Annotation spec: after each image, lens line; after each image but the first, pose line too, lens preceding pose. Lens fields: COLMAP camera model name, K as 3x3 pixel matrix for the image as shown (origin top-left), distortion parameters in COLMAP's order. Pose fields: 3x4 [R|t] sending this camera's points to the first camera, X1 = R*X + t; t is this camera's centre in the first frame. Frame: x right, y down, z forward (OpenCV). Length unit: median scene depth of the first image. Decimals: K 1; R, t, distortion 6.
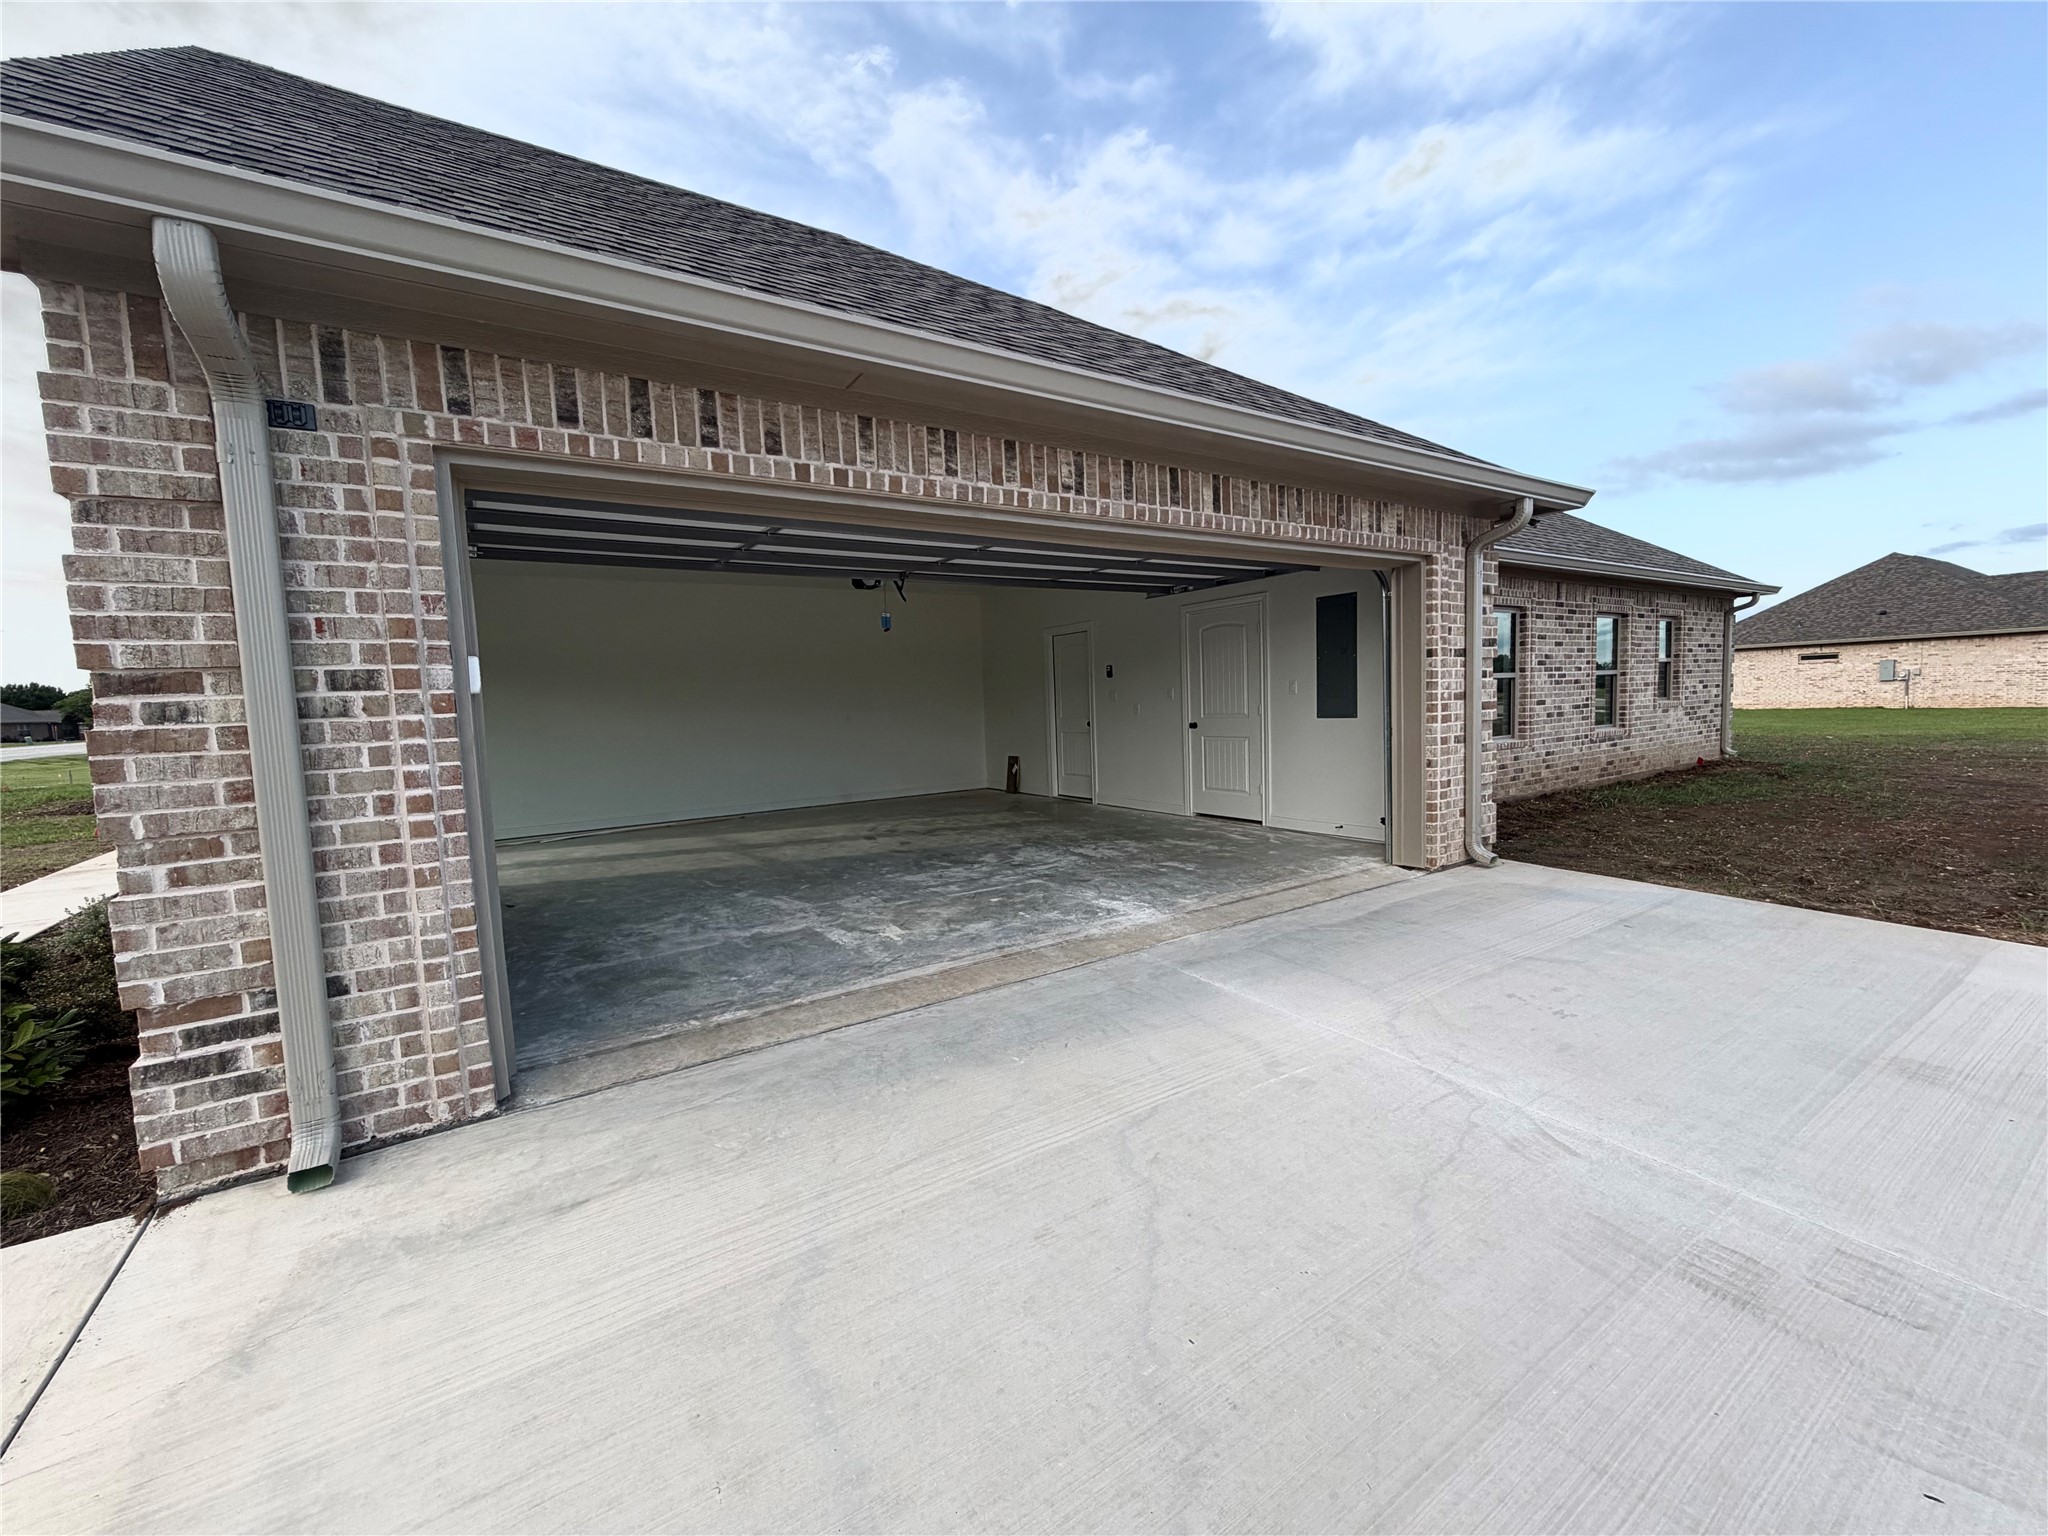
lens RADIAL K [[817.3, 0, 1018.2], [0, 817.3, 769.8], [0, 0, 1]] dist [-0.000498, 0.000131]
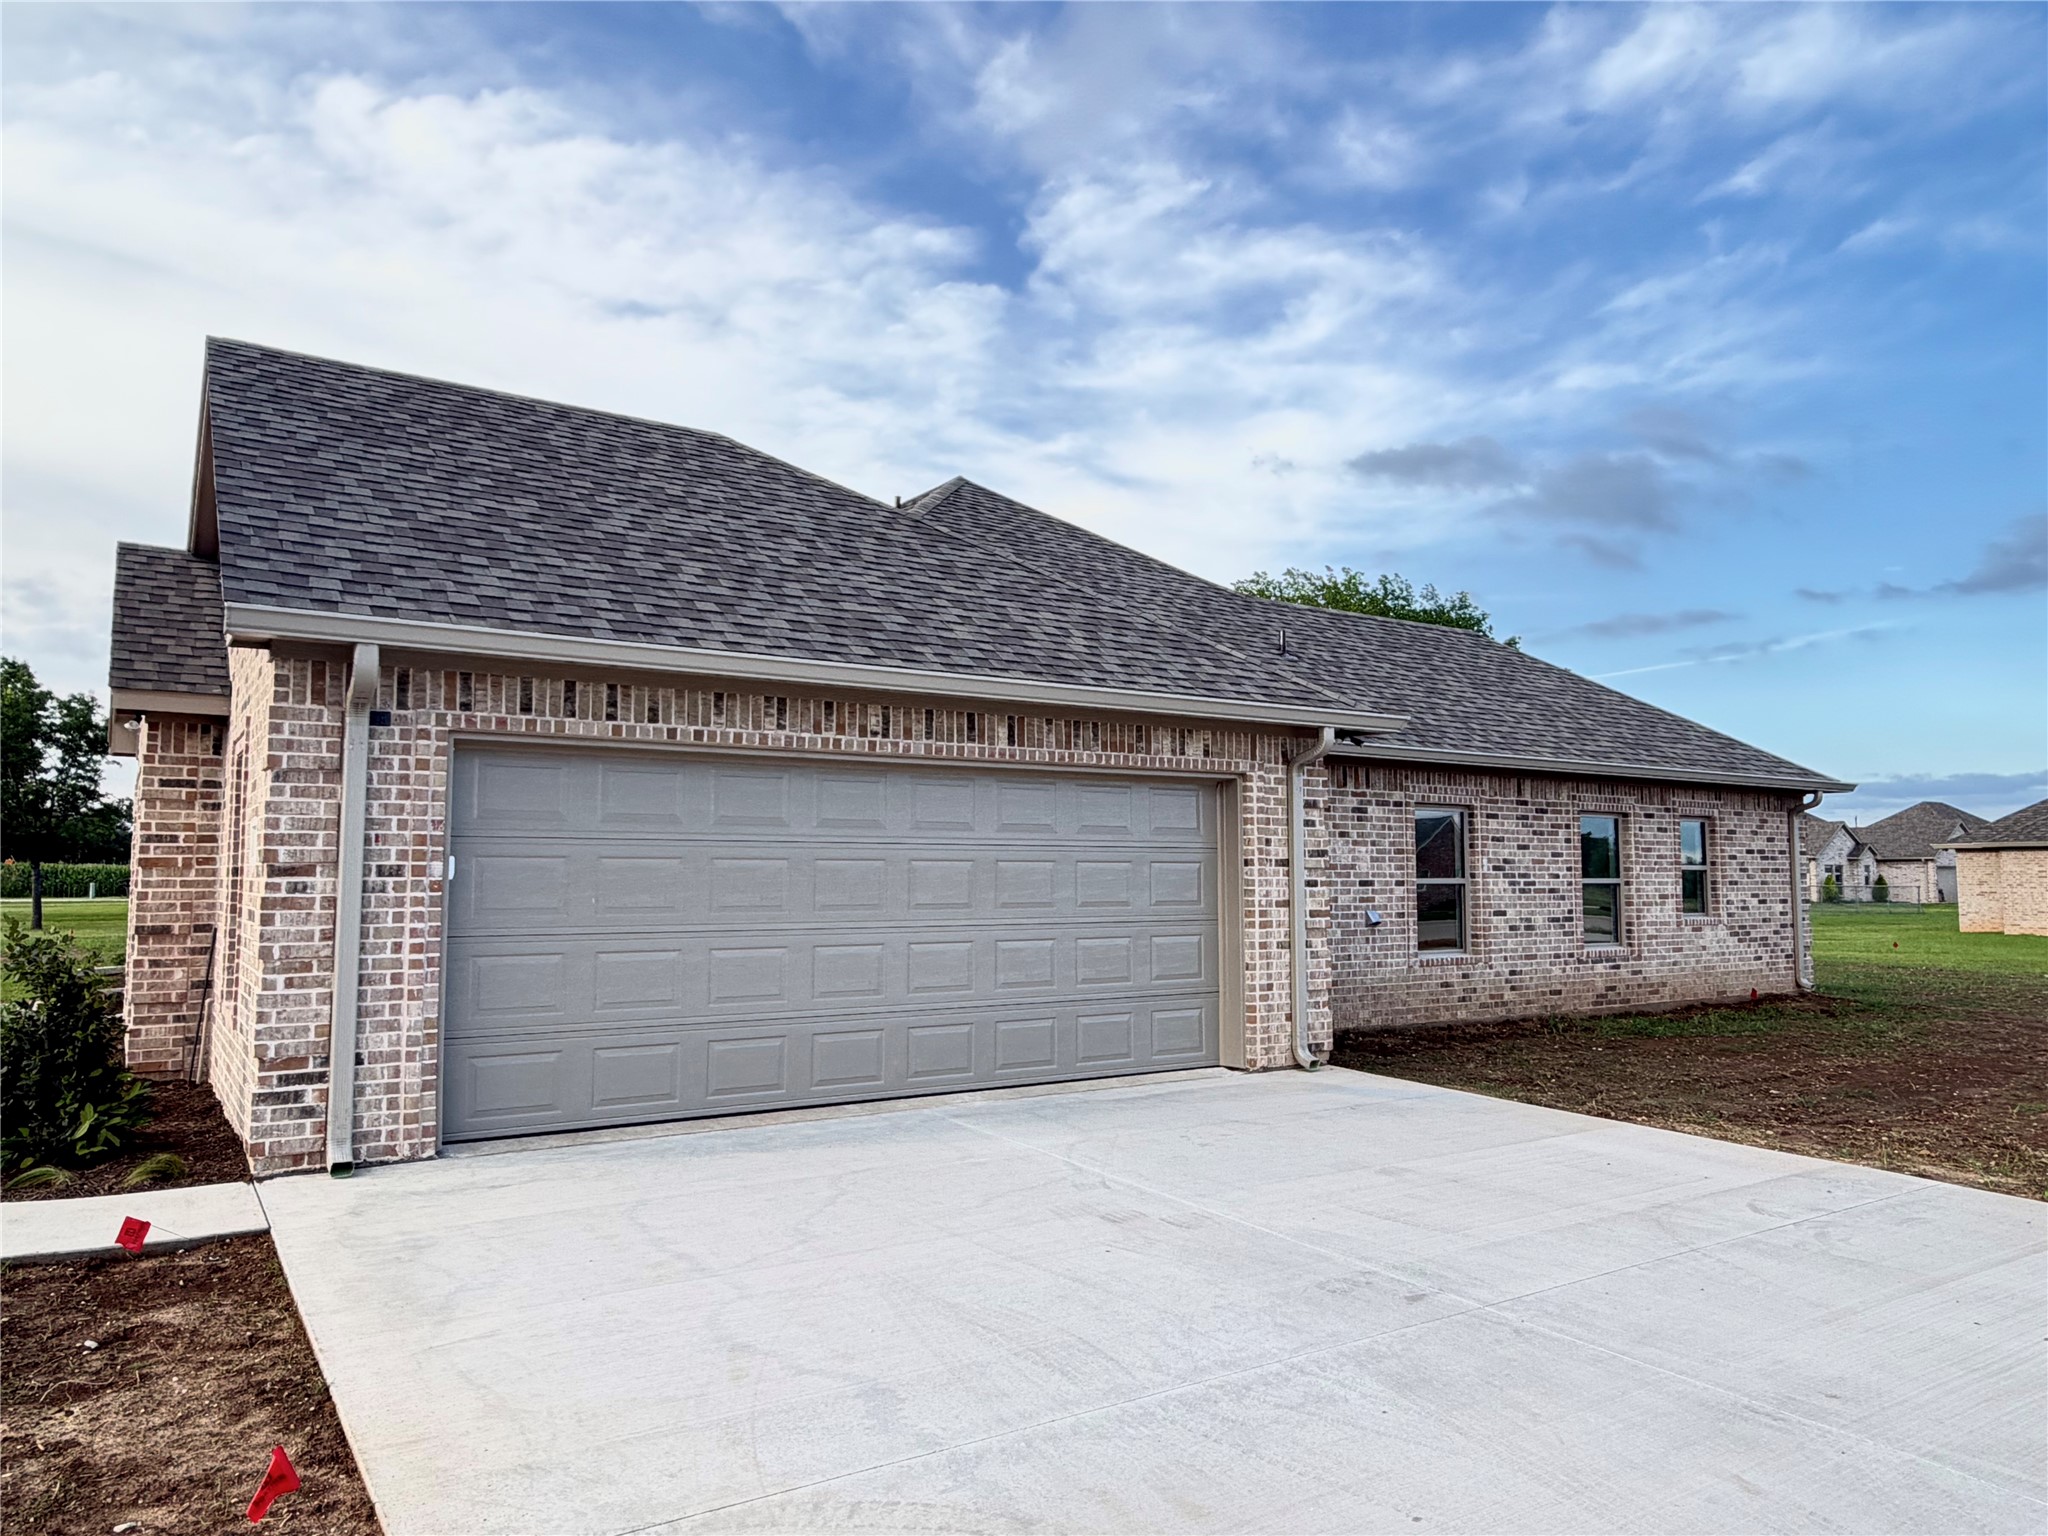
lens RADIAL K [[1369.9, 0, 1028.2], [0, 1369.9, 776.5], [0, 0, 1]] dist [-0.000722, -0.002112]
pose [[0.999199, 0.039339, 0.007348, 0.376846], [-0.037688, 0.986741, -0.157865, 0.076248], [-0.013460, 0.157462, 0.987433, -1.490516]]
